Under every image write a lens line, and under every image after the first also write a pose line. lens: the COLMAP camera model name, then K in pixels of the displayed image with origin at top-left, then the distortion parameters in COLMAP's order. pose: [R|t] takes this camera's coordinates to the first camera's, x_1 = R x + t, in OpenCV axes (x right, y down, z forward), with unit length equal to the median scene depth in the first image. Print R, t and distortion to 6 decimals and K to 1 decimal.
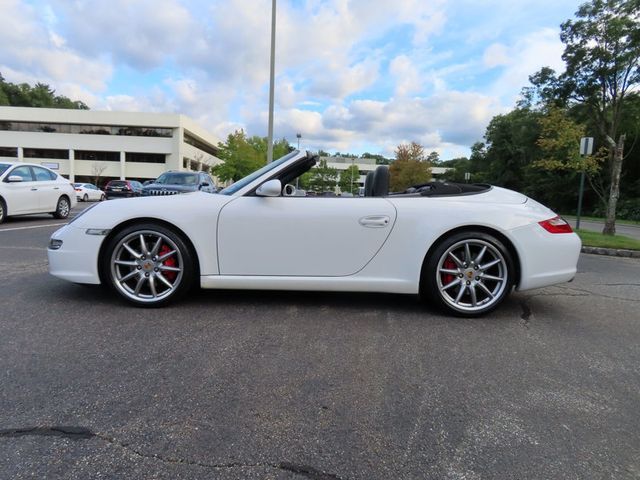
lens RADIAL K [[458.9, 0, 318.7], [0, 458.9, 238.7], [0, 0, 1]] dist [-0.024006, 0.026760]
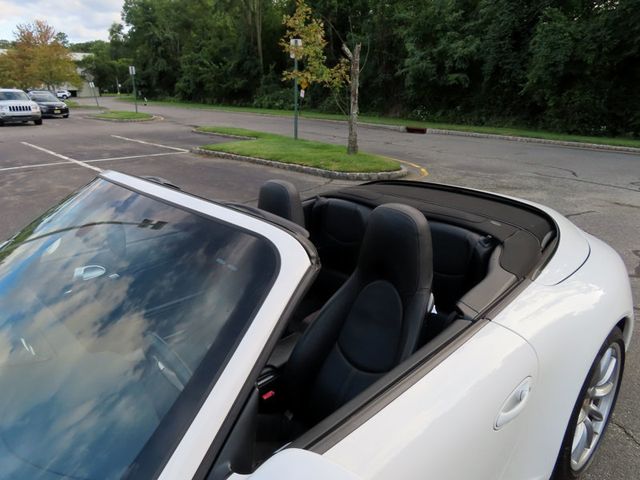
lens RADIAL K [[458.9, 0, 317.5], [0, 458.9, 234.5], [0, 0, 1]] dist [-0.024006, 0.026760]
pose [[0.748172, -0.234941, 0.620517, -0.071211], [0.088770, 0.962247, 0.257295, -0.100598], [-0.657540, -0.137417, 0.740782, 0.302891]]
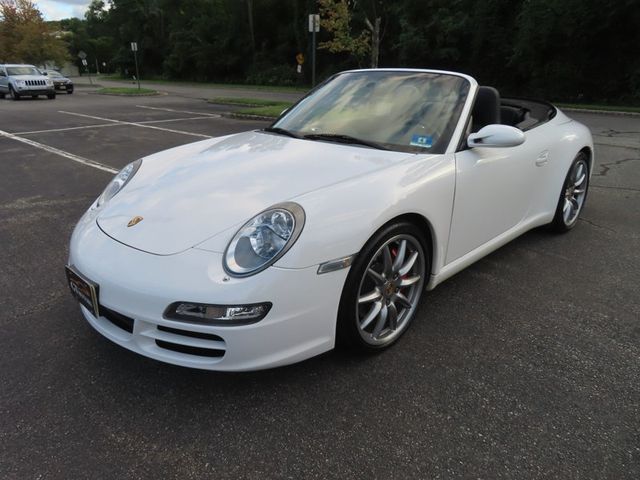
lens RADIAL K [[458.9, 0, 317.0], [0, 458.9, 237.1], [0, 0, 1]] dist [-0.024006, 0.026760]
pose [[0.720291, -0.276419, 0.636218, -0.295026], [0.095164, 0.947879, 0.304088, -0.074692], [-0.687113, -0.158486, 0.709054, 0.227488]]
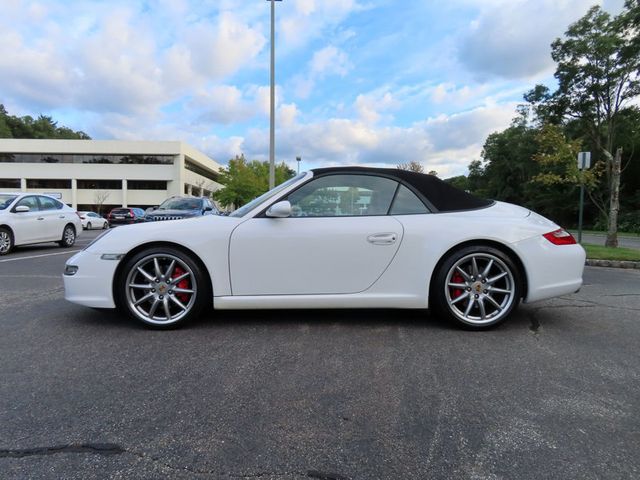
lens RADIAL K [[458.9, 0, 319.0], [0, 458.9, 237.8], [0, 0, 1]] dist [-0.024006, 0.026760]
pose [[0.999573, -0.029141, -0.002104, -0.006238], [0.029001, 0.998351, -0.049547, 0.002547], [0.003545, 0.049465, 0.998770, -0.008470]]
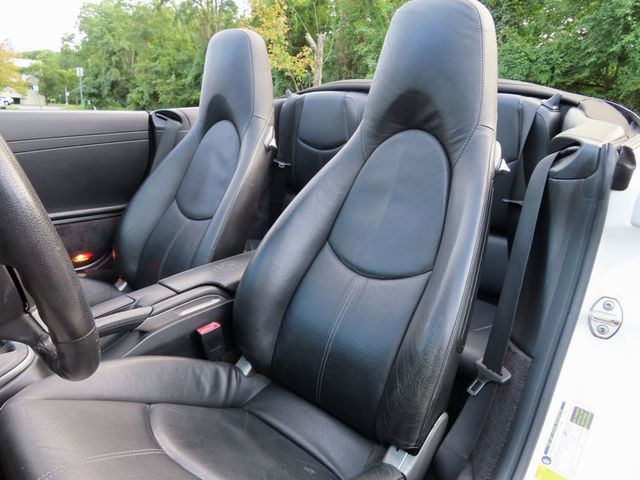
lens RADIAL K [[458.9, 0, 315.7], [0, 458.9, 237.7], [0, 0, 1]] dist [-0.024006, 0.026760]
pose [[0.688849, -0.187692, 0.700185, -0.041031], [0.040786, 0.974404, 0.221074, -0.037788], [-0.723757, -0.123729, 0.678872, 0.354181]]
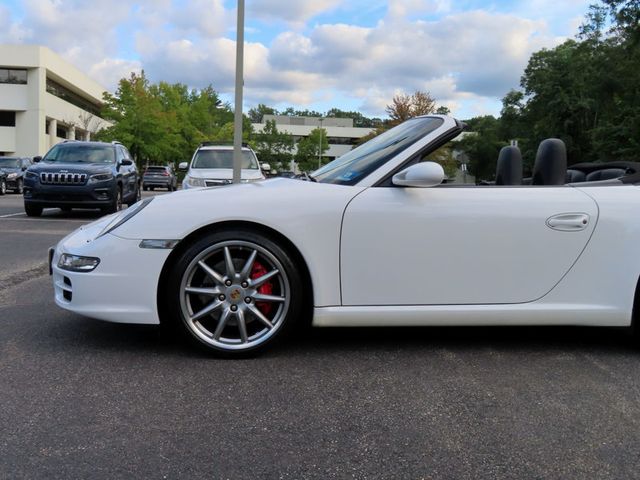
lens RADIAL K [[734.2, 0, 317.1], [0, 734.2, 250.1], [0, 0, 1]] dist [-0.002397, 0.000000]
pose [[0.996666, -0.017270, 0.079741, -0.121102], [0.016813, 0.999838, 0.006399, -0.003116], [-0.079839, -0.005037, 0.996795, -0.020512]]
